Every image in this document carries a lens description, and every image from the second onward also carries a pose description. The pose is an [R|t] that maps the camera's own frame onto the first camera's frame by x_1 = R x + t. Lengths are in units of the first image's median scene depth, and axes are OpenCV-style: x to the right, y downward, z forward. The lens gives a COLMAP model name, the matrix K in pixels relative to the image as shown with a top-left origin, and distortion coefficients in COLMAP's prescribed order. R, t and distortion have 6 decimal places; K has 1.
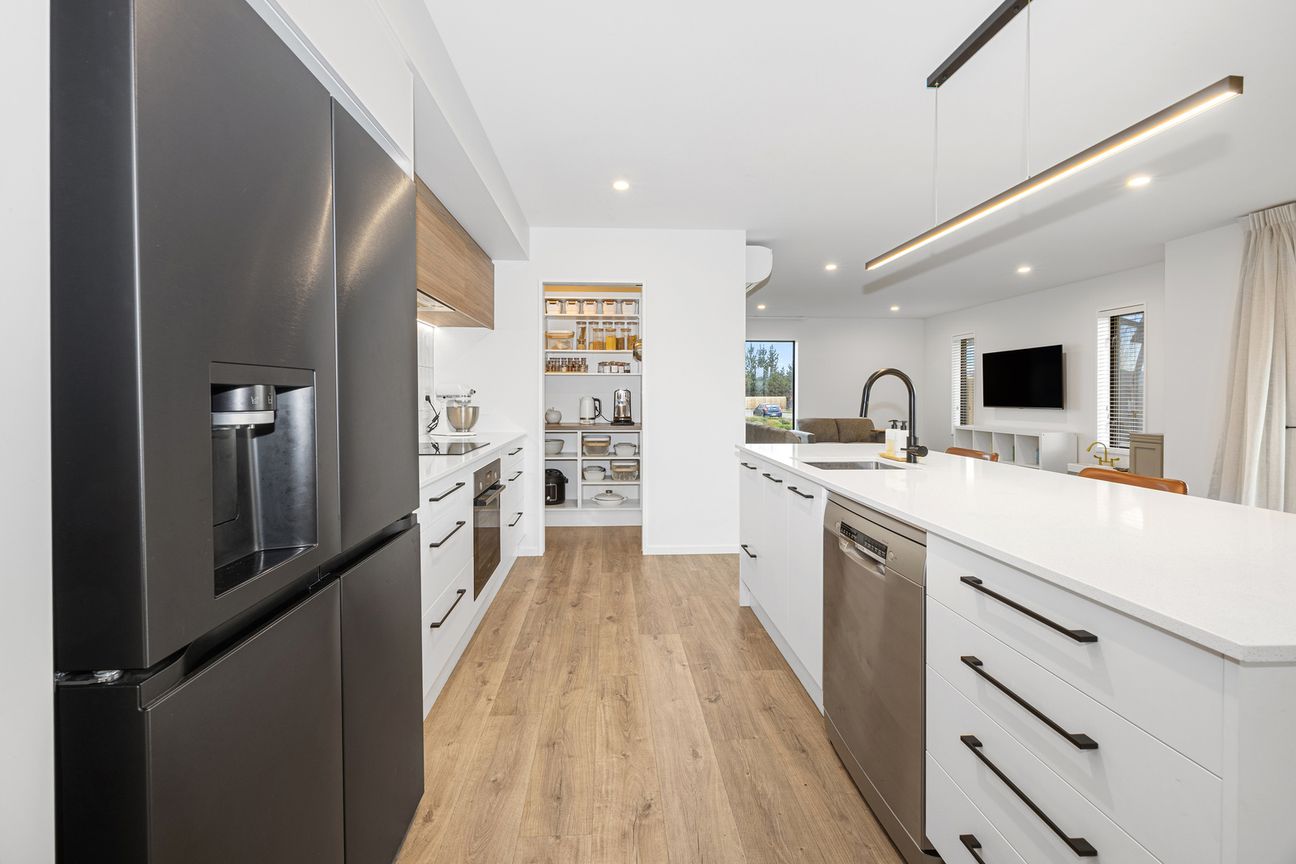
lens RADIAL K [[506.6, 0, 643.3], [0, 506.6, 399.9], [0, 0, 1]] dist [0.001375, 0.000131]
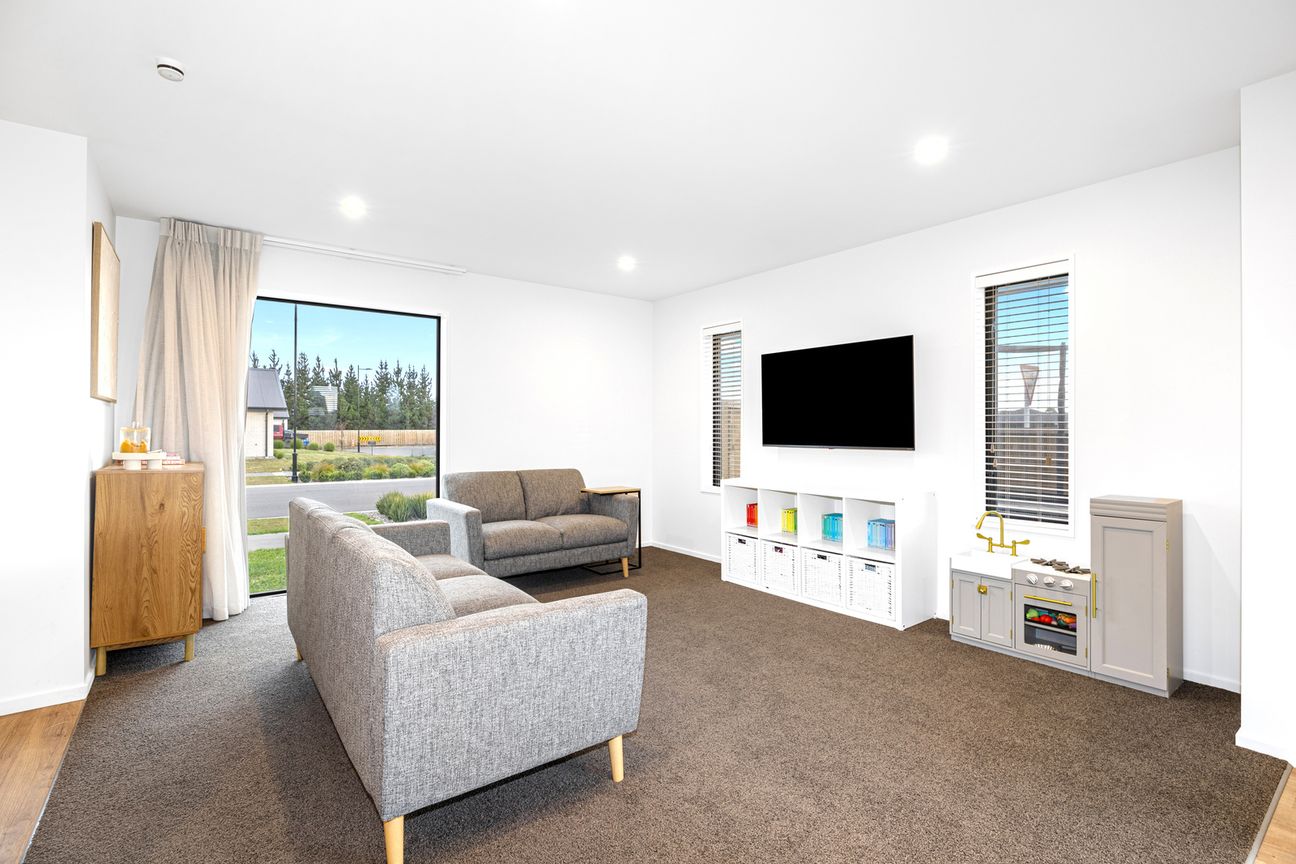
lens RADIAL K [[562.3, 0, 613.2], [0, 562.3, 425.5], [0, 0, 1]] dist [-0.011663, 0.000055]
pose [[0.843067, 0.001952, 0.537805, 0.210243], [0.005910, 0.999899, -0.012894, -0.002722], [-0.537777, 0.014049, 0.842970, 0.641932]]
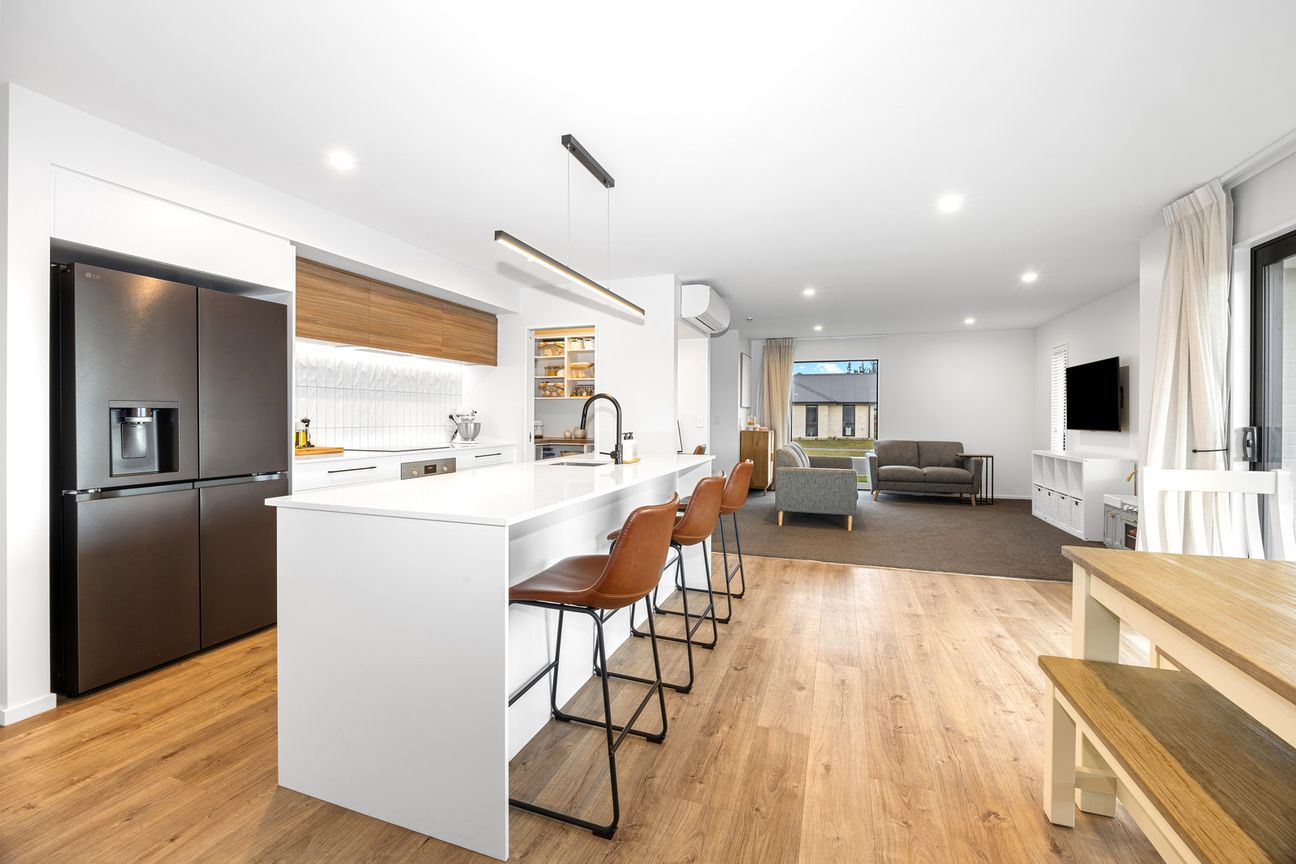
lens RADIAL K [[526.3, 0, 680.8], [0, 526.3, 424.0], [0, 0, 1]] dist [-0.001501, -0.000134]
pose [[0.932440, 0.006020, -0.361274, 0.446502], [-0.005010, 0.999980, 0.003731, 0.004886], [0.361289, -0.001669, 0.932452, -0.087703]]
